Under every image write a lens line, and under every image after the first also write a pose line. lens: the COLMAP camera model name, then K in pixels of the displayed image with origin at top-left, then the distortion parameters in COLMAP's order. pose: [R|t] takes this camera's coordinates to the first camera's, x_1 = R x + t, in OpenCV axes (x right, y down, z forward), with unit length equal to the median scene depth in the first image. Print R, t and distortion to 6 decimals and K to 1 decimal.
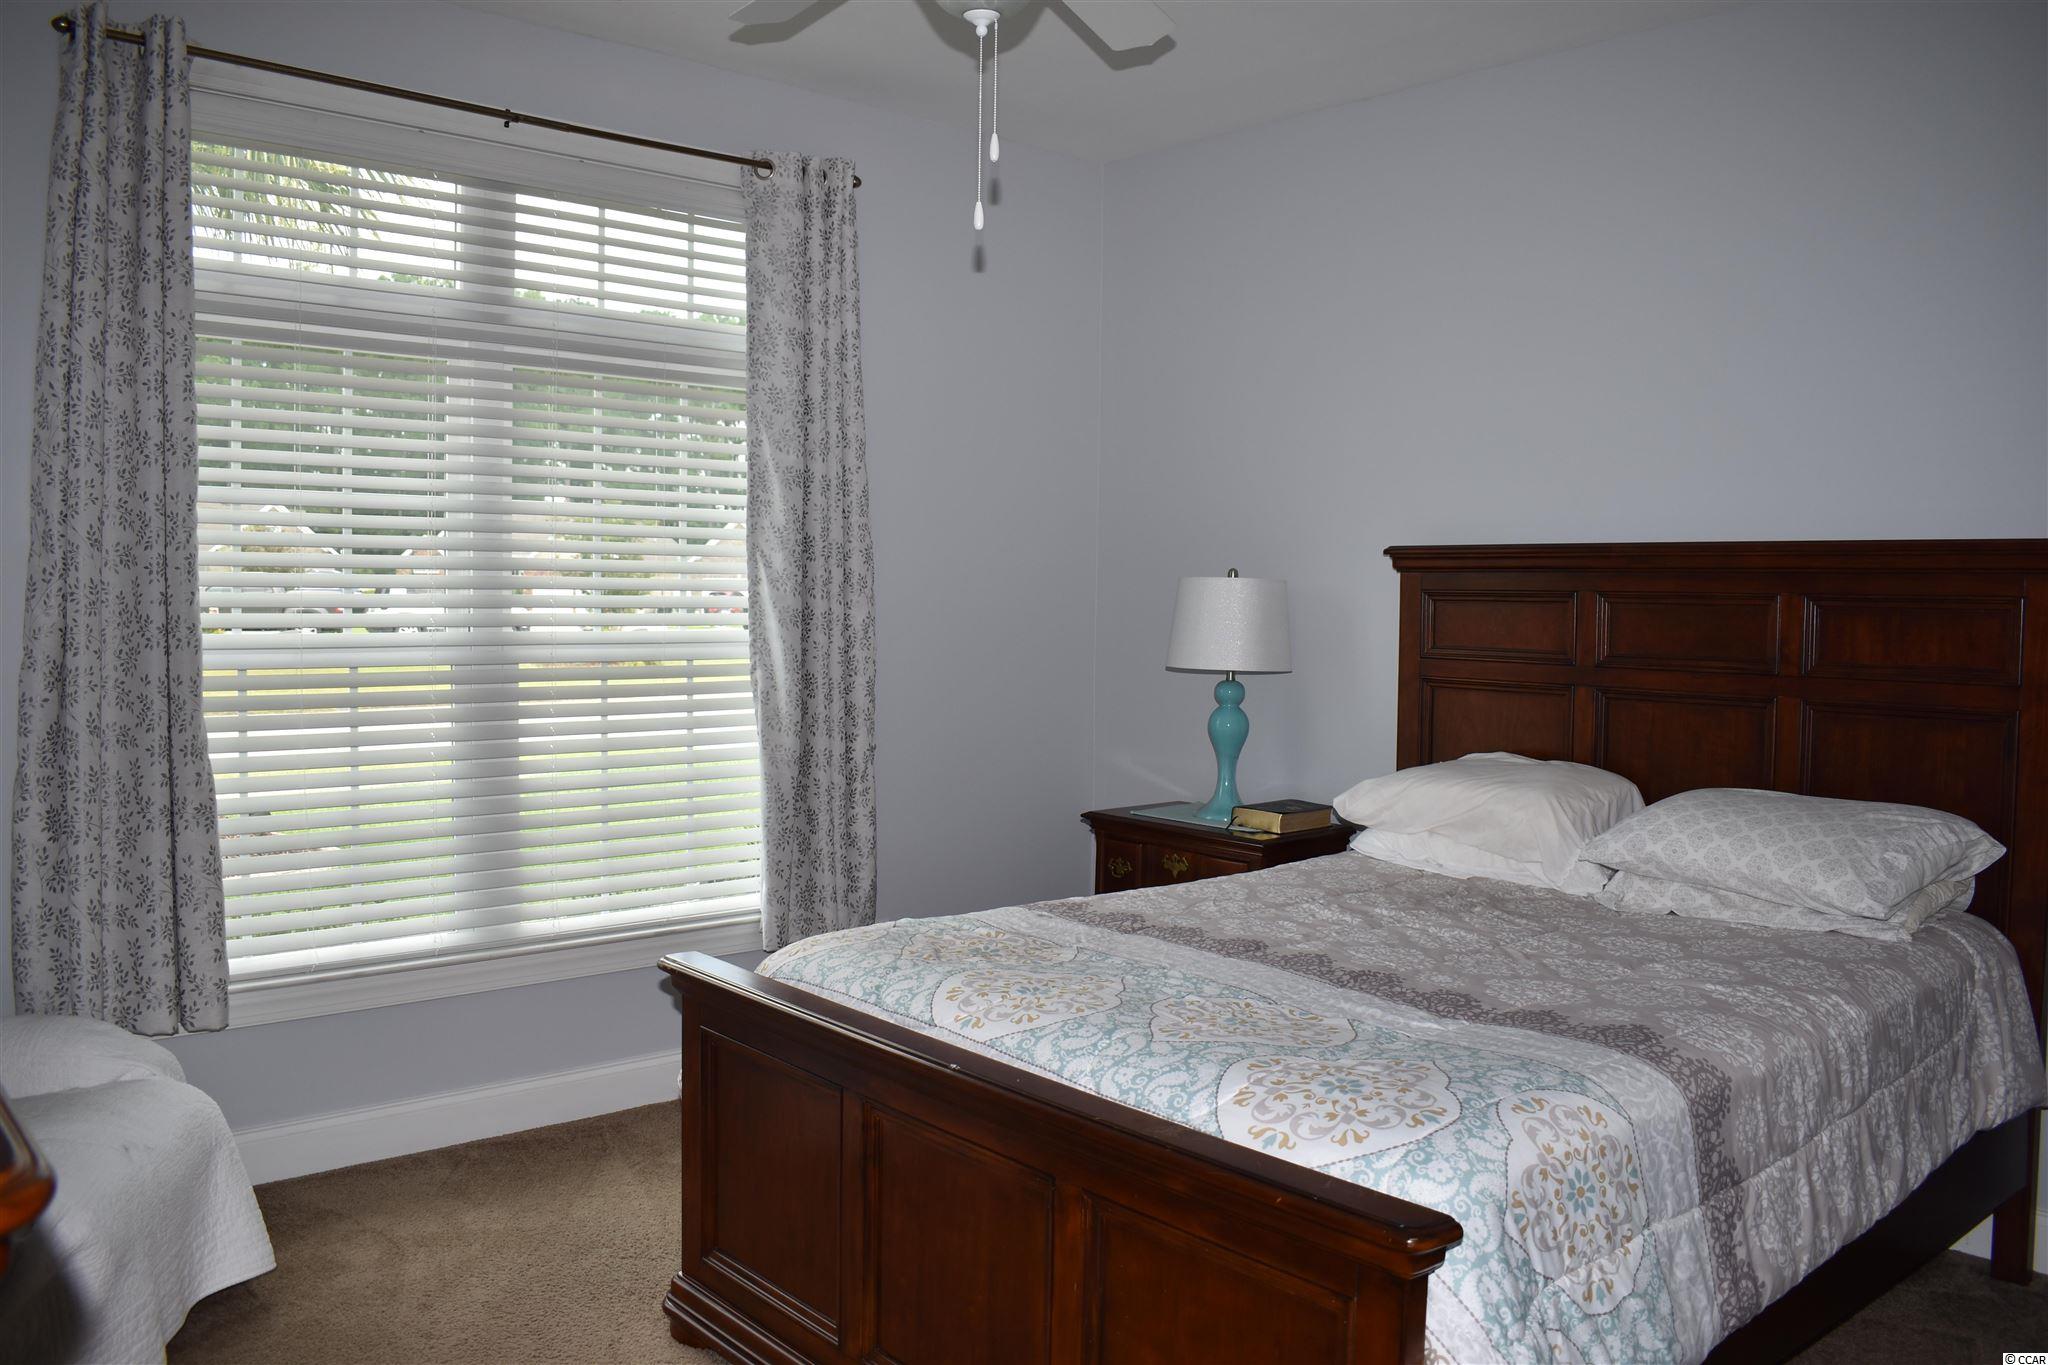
lens RADIAL K [[1632.6, 0, 1024.0], [0, 1632.6, 682.5], [0, 0, 1]] dist [-0.095964, 0.016018]
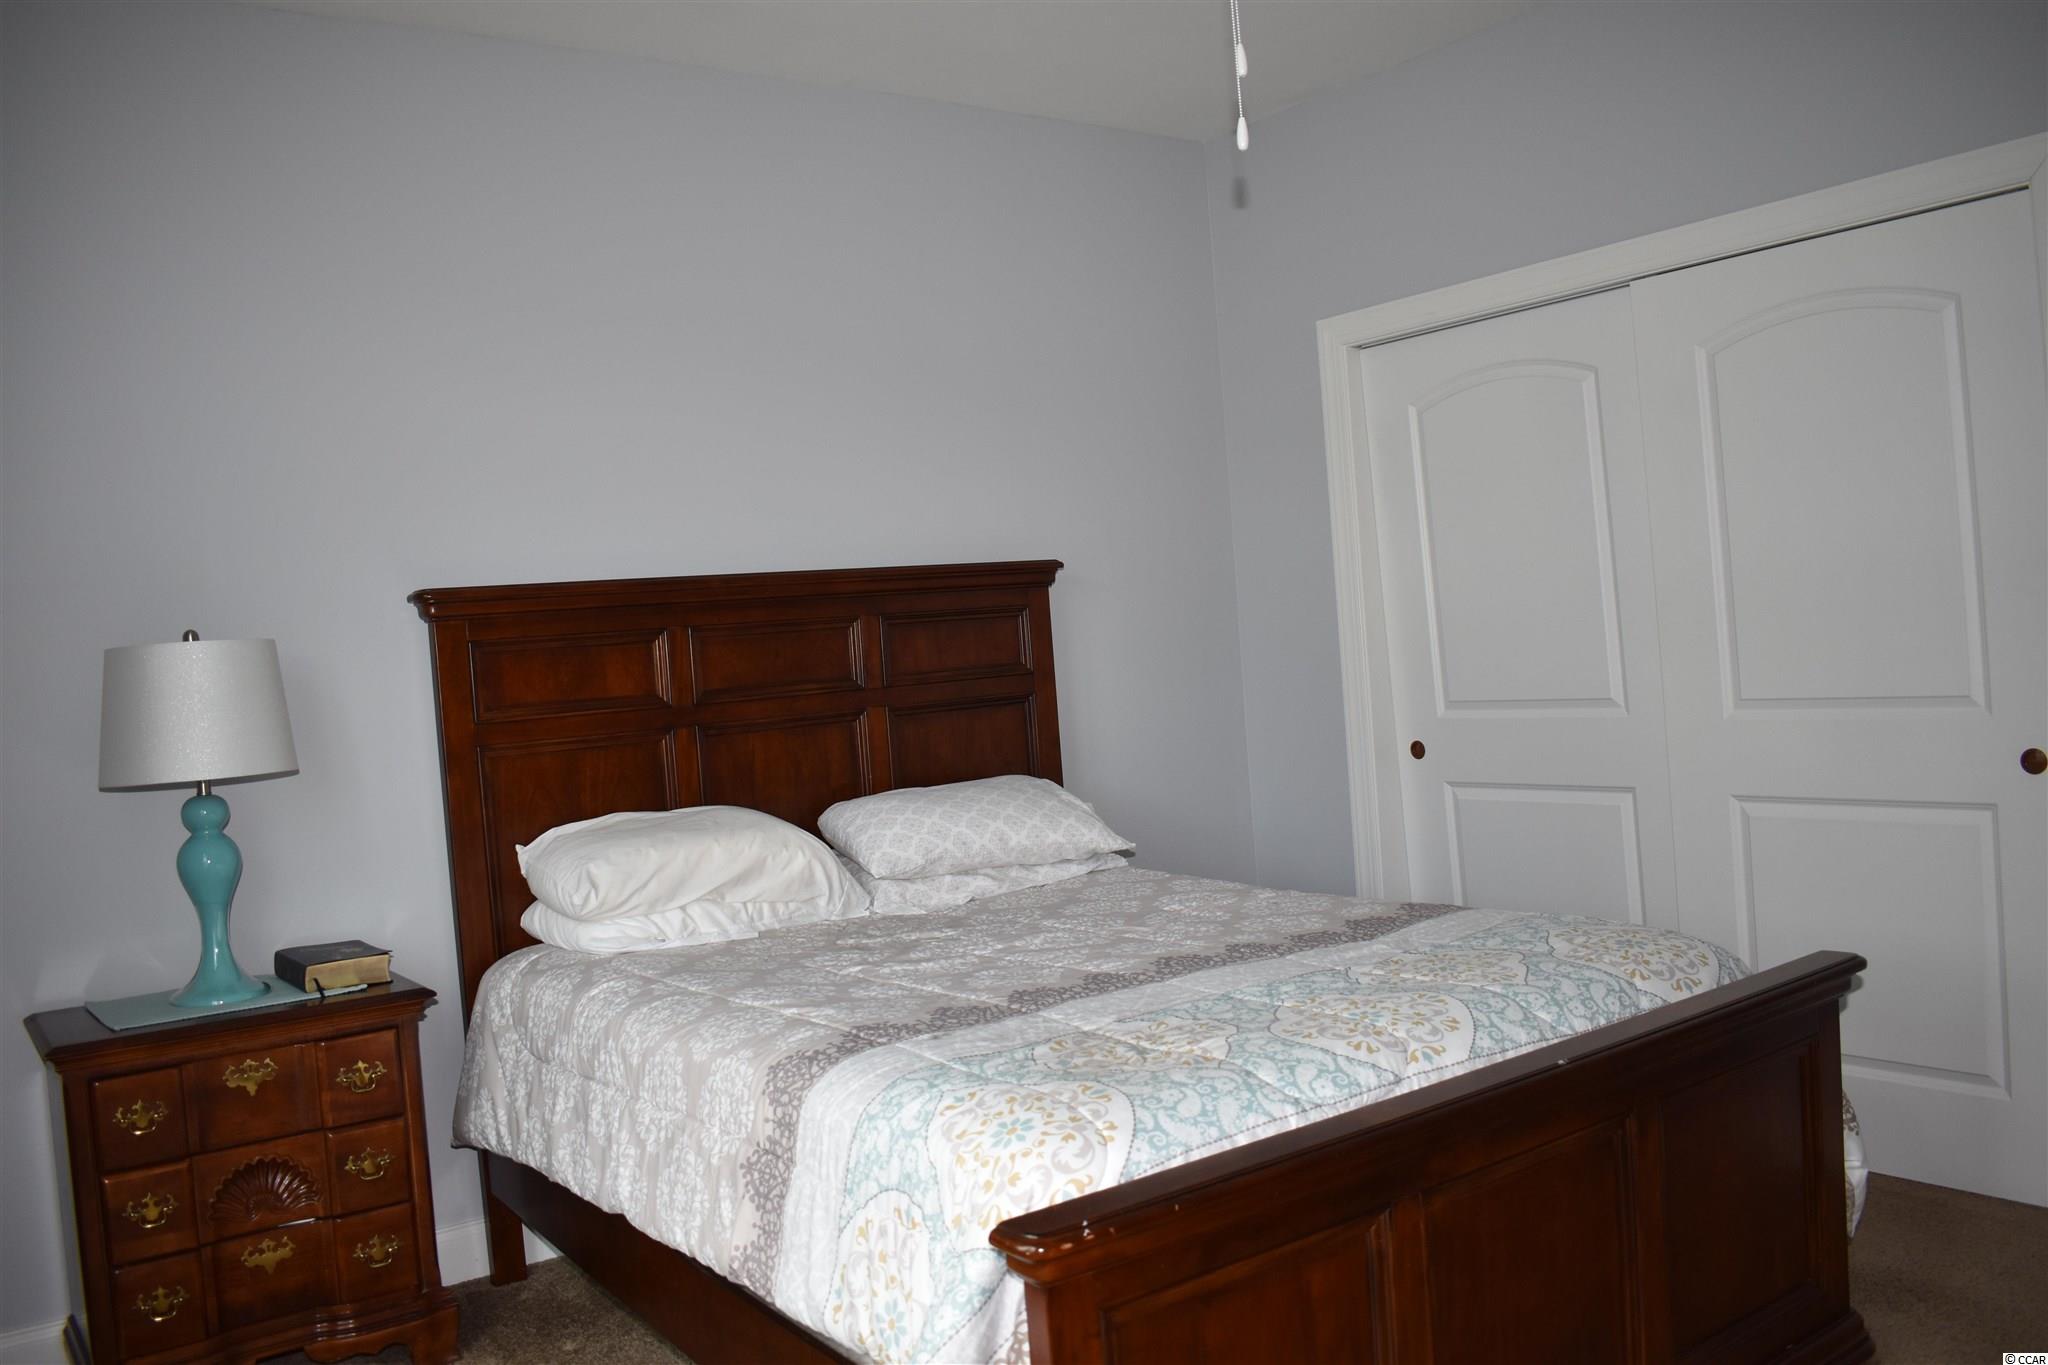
lens RADIAL K [[1609.3, 0, 1025.3], [0, 1609.3, 674.9], [0, 0, 1]] dist [-0.095908, 0.015714]
pose [[0.074048, -0.039140, 0.996486, -0.491368], [0.127808, 0.991362, 0.029442, -0.026338], [-0.989031, 0.125178, 0.078411, 0.612544]]
